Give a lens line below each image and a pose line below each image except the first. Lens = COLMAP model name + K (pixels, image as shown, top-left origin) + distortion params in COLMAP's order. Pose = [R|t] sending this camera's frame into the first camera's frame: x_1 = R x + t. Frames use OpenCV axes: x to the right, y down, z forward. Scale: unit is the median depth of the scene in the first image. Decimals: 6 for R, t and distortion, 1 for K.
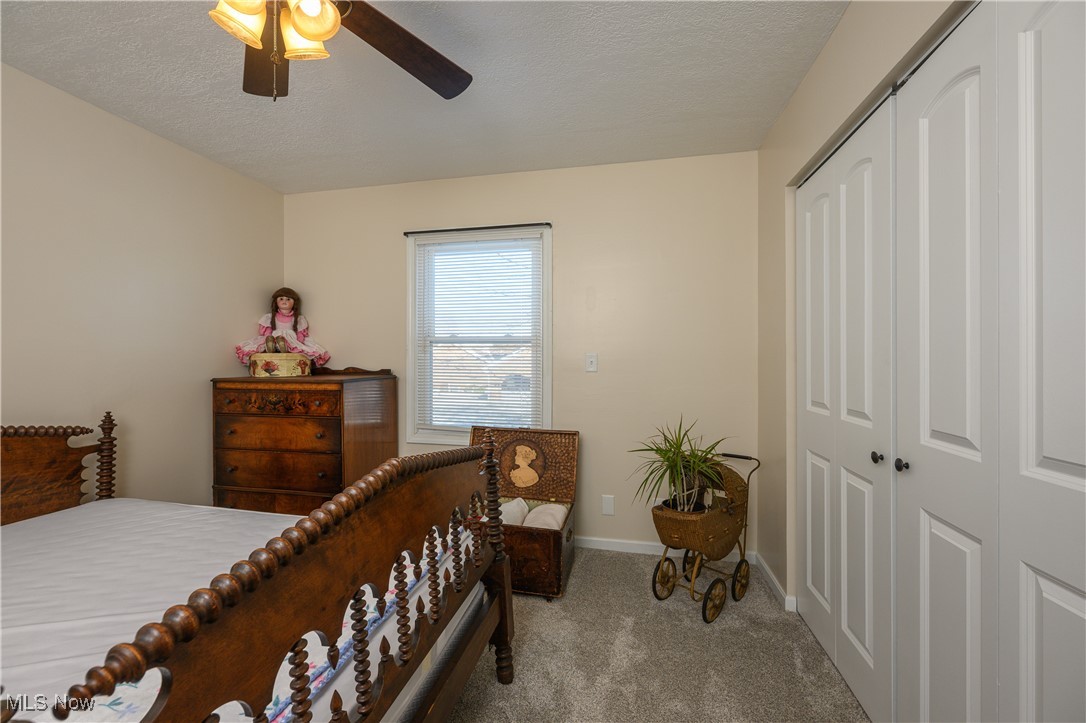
lens RADIAL K [[428.7, 0, 541.0], [0, 428.7, 358.6], [0, 0, 1]] dist [-0.000652, 0.000223]
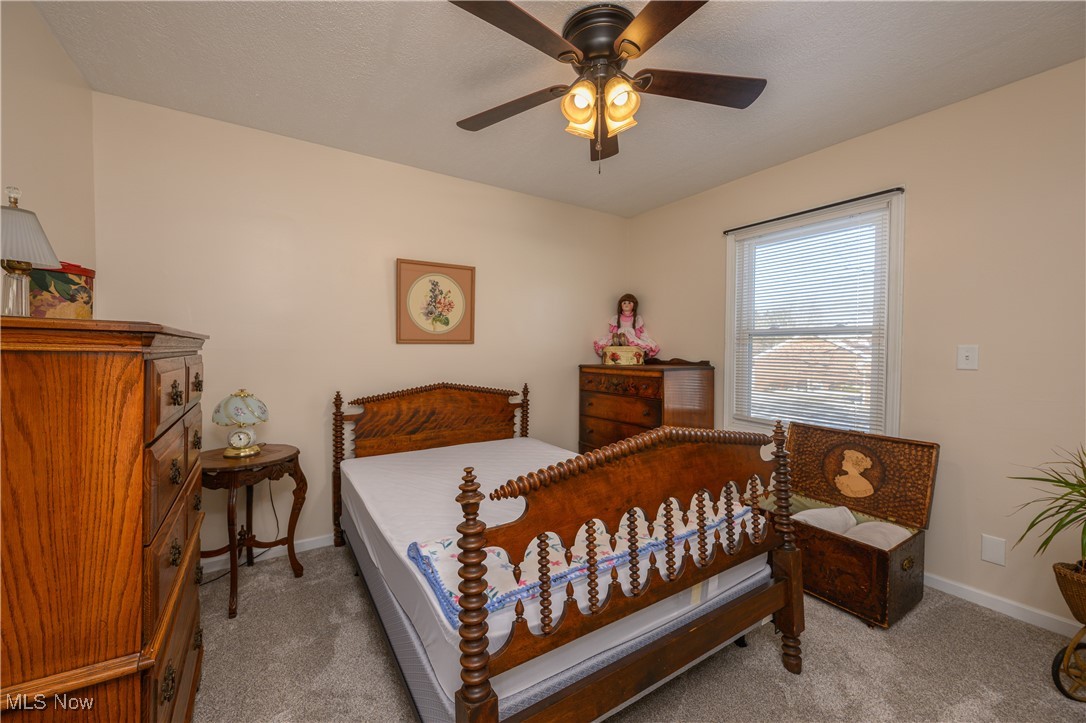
lens RADIAL K [[428.7, 0, 541.4], [0, 428.7, 354.6], [0, 0, 1]] dist [-0.000652, 0.000223]
pose [[0.715351, 0.011100, -0.698677, 0.121792], [-0.006004, 0.999935, 0.009739, 0.001163], [0.698739, -0.002772, 0.715371, -0.085124]]
